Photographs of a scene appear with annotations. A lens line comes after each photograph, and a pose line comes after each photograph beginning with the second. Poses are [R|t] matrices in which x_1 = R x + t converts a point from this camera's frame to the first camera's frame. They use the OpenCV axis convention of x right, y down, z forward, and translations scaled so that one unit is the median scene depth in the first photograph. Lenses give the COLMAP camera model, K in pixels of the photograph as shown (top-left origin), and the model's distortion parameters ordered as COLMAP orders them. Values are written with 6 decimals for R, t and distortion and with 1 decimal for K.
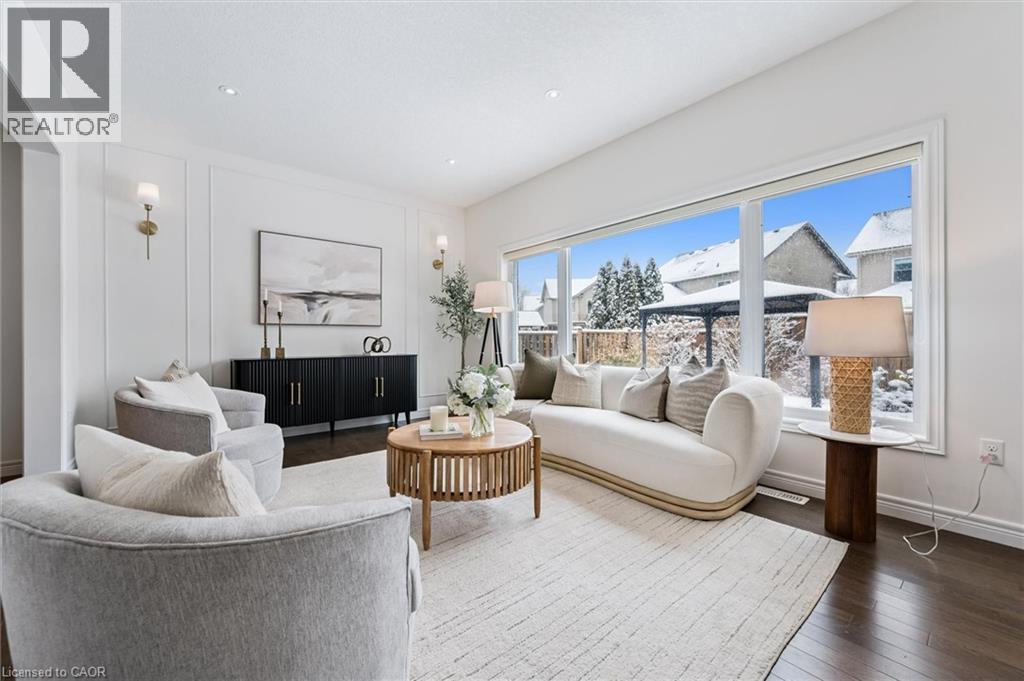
lens RADIAL K [[399.2, 0, 510.0], [0, 399.2, 339.8], [0, 0, 1]] dist [0.003431, -0.000047]
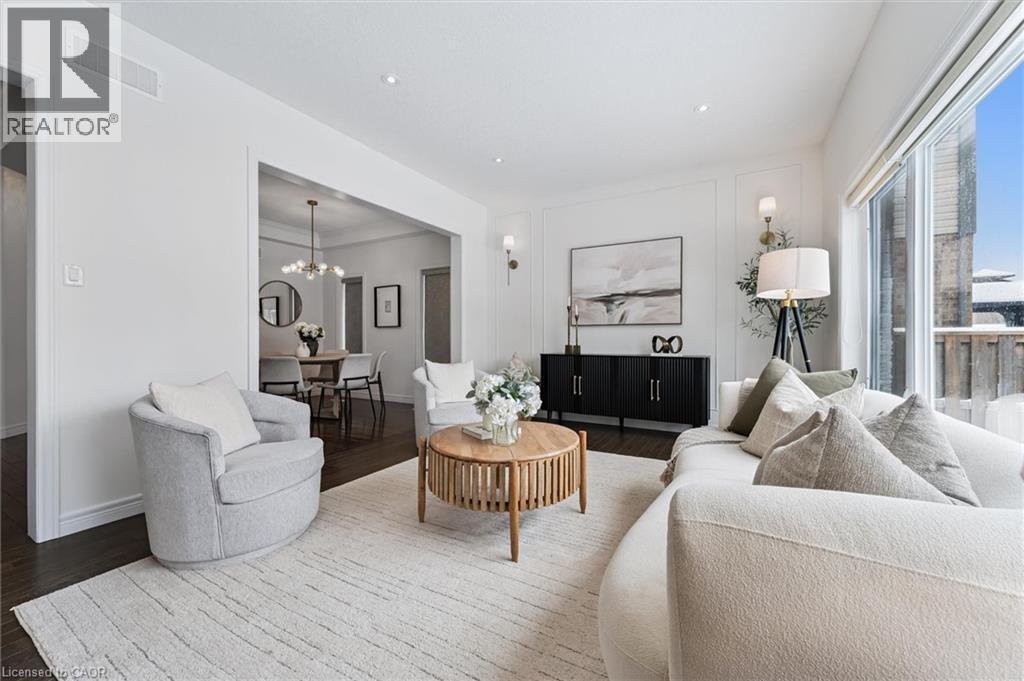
lens RADIAL K [[399.2, 0, 508.9], [0, 399.2, 340.2], [0, 0, 1]] dist [0.003431, -0.000047]
pose [[0.377779, 0.011199, -0.925828, 0.404207], [-0.003283, 0.999937, 0.010756, -0.006713], [0.925890, -0.001024, 0.377792, 0.338404]]
